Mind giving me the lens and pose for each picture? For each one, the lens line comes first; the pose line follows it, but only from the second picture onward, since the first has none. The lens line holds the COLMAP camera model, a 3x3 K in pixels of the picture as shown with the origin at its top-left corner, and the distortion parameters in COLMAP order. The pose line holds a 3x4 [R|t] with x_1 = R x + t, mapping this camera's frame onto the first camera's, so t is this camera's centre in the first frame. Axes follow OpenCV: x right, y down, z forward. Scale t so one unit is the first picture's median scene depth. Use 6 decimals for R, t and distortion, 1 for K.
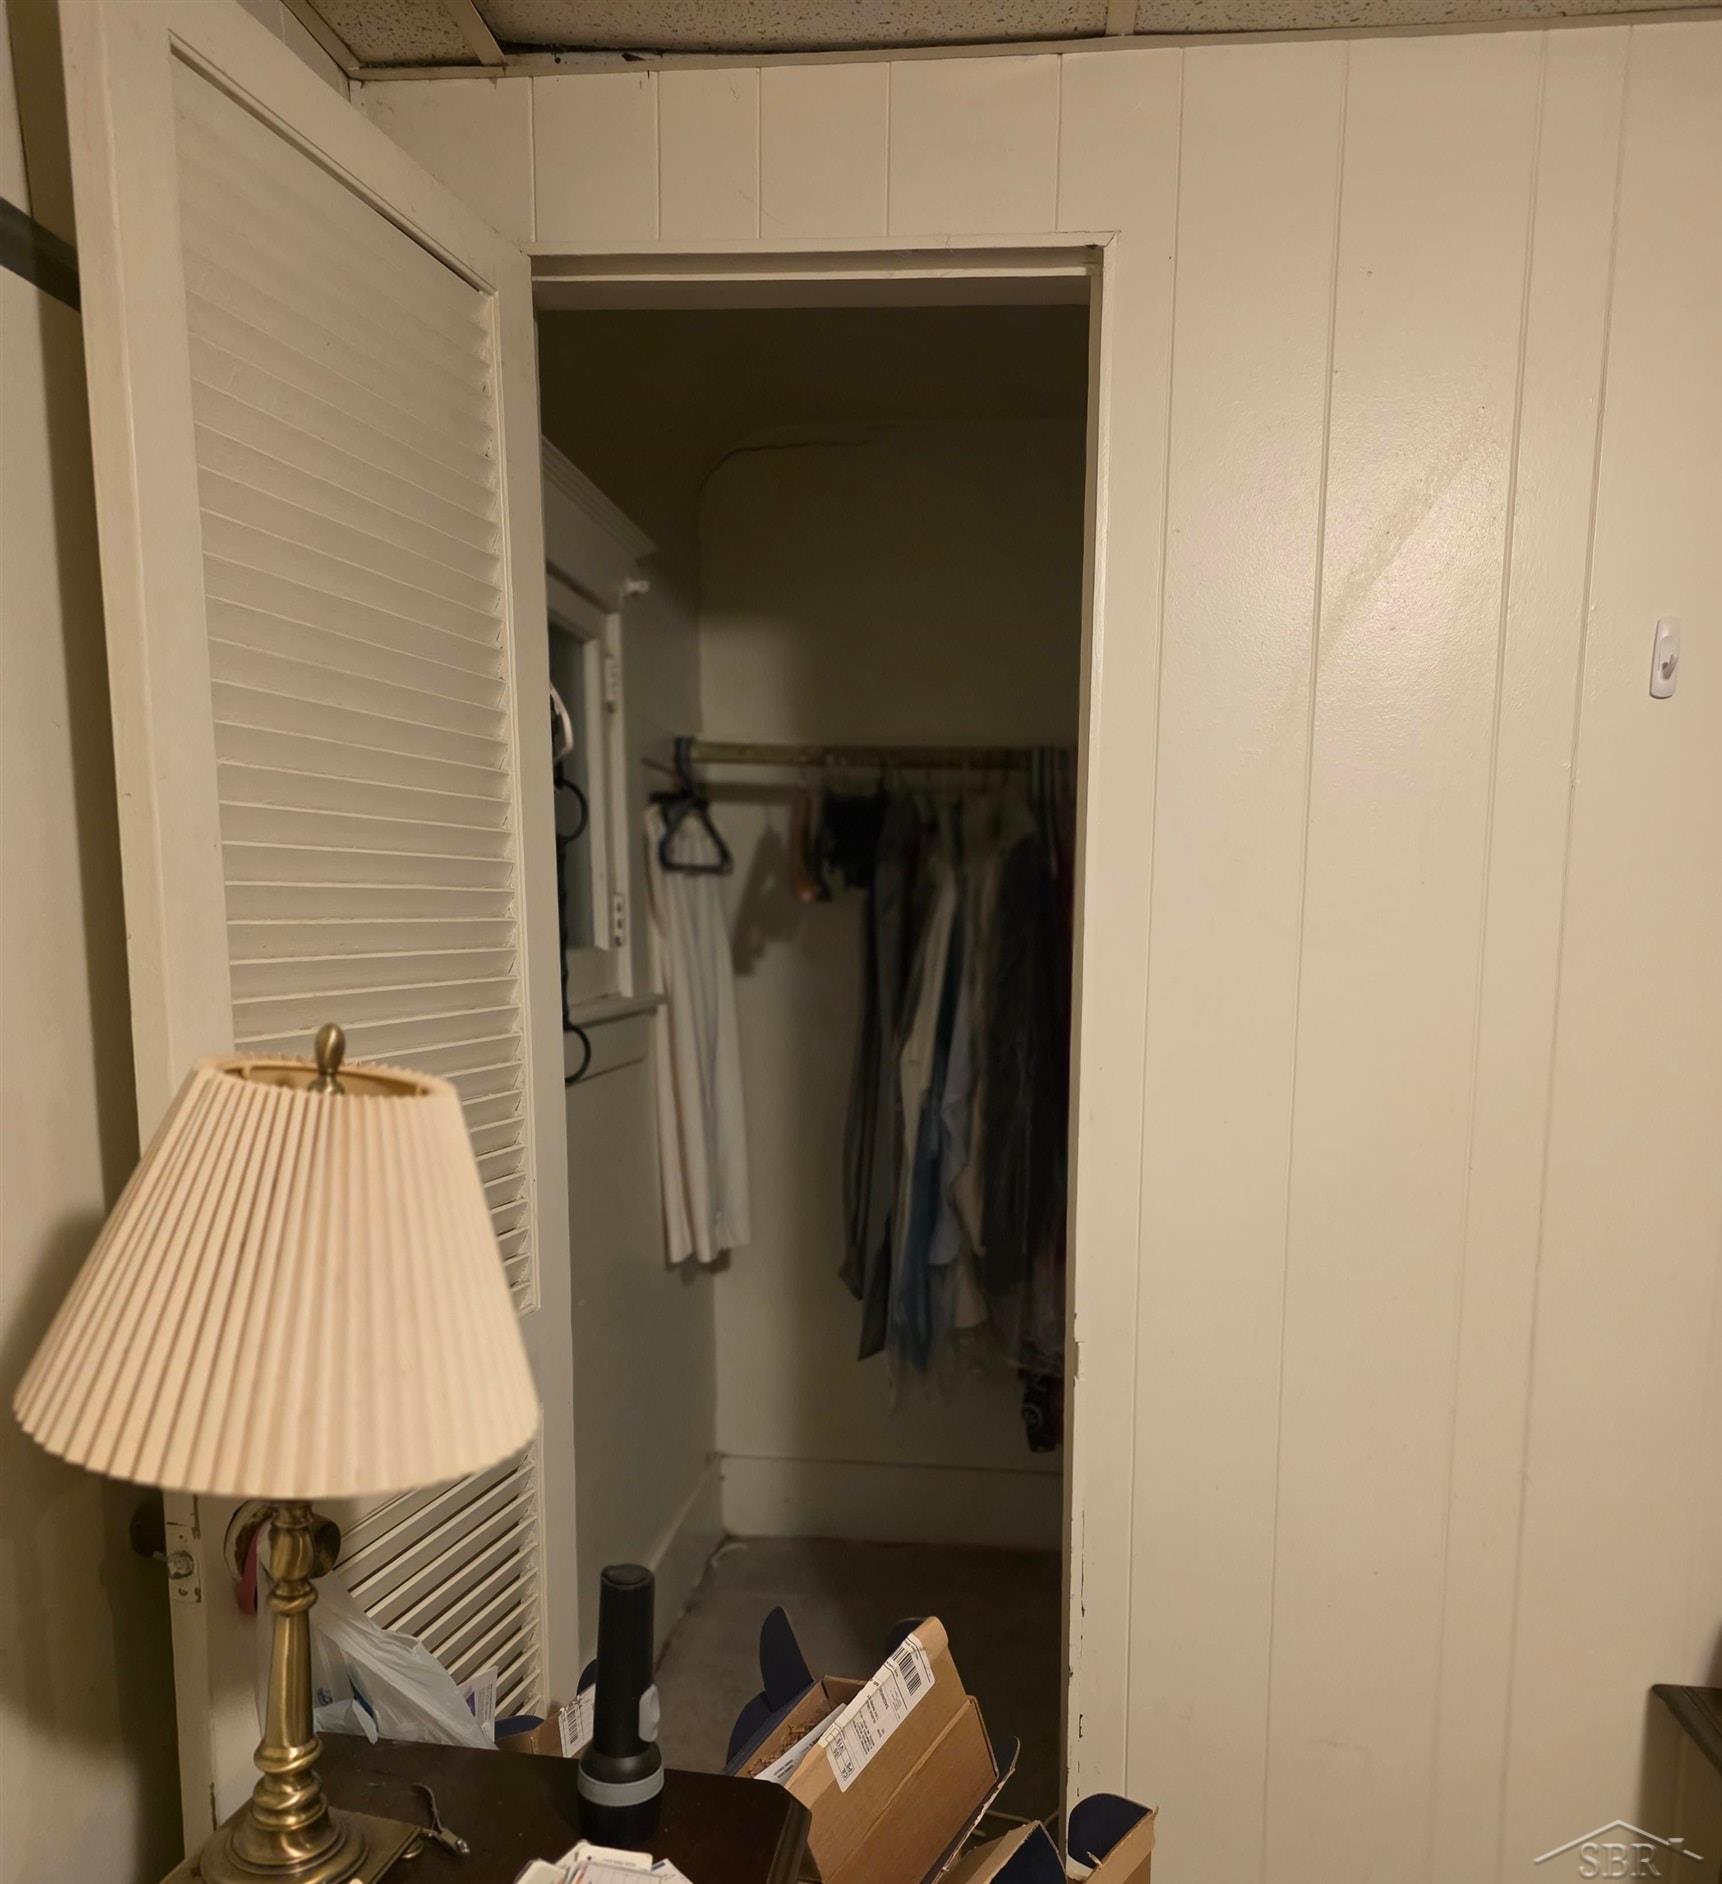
lens RADIAL K [[1517.1, 0, 863.2], [0, 1517.1, 1143.5], [0, 0, 1]] dist [0.135877, -0.168591]
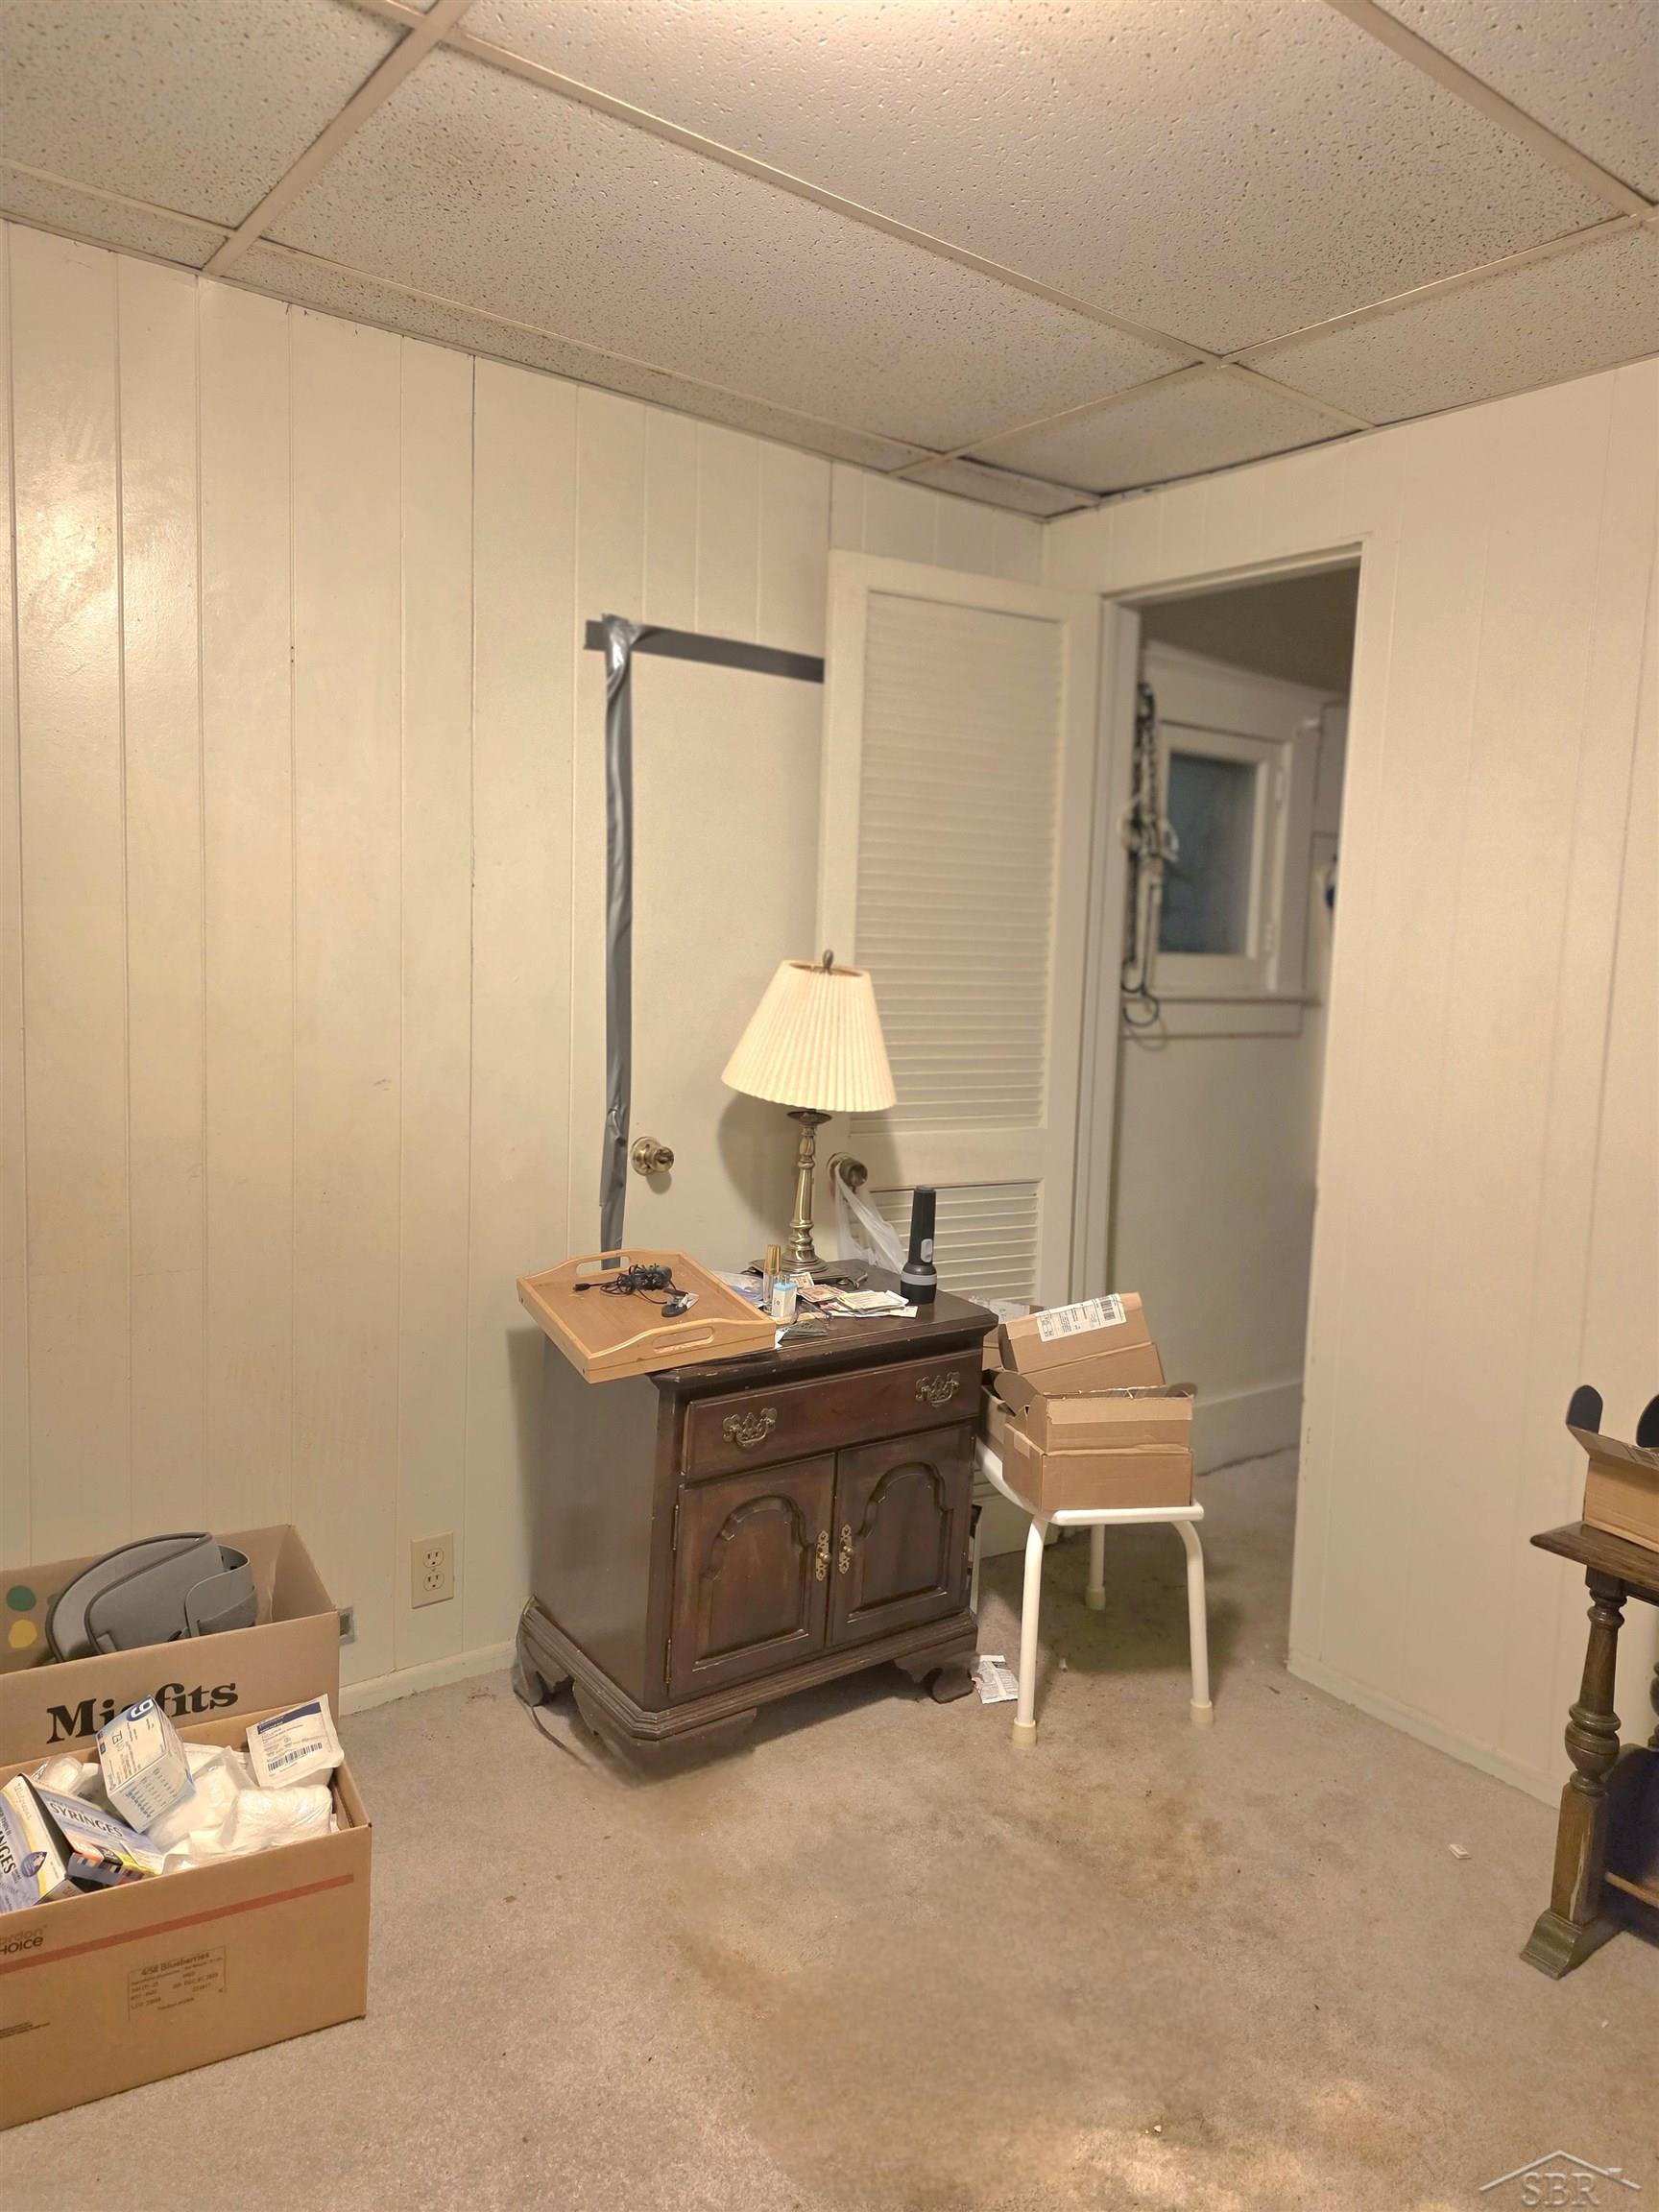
lens RADIAL K [[1488.9, 0, 810.1], [0, 1488.9, 1102.6], [0, 0, 1]] dist [0.055565, -0.075187]
pose [[0.678544, 0.091470, -0.728842, 1.023681], [-0.138565, 0.990342, -0.004714, 0.135319], [0.721372, 0.104191, 0.684665, -0.527531]]
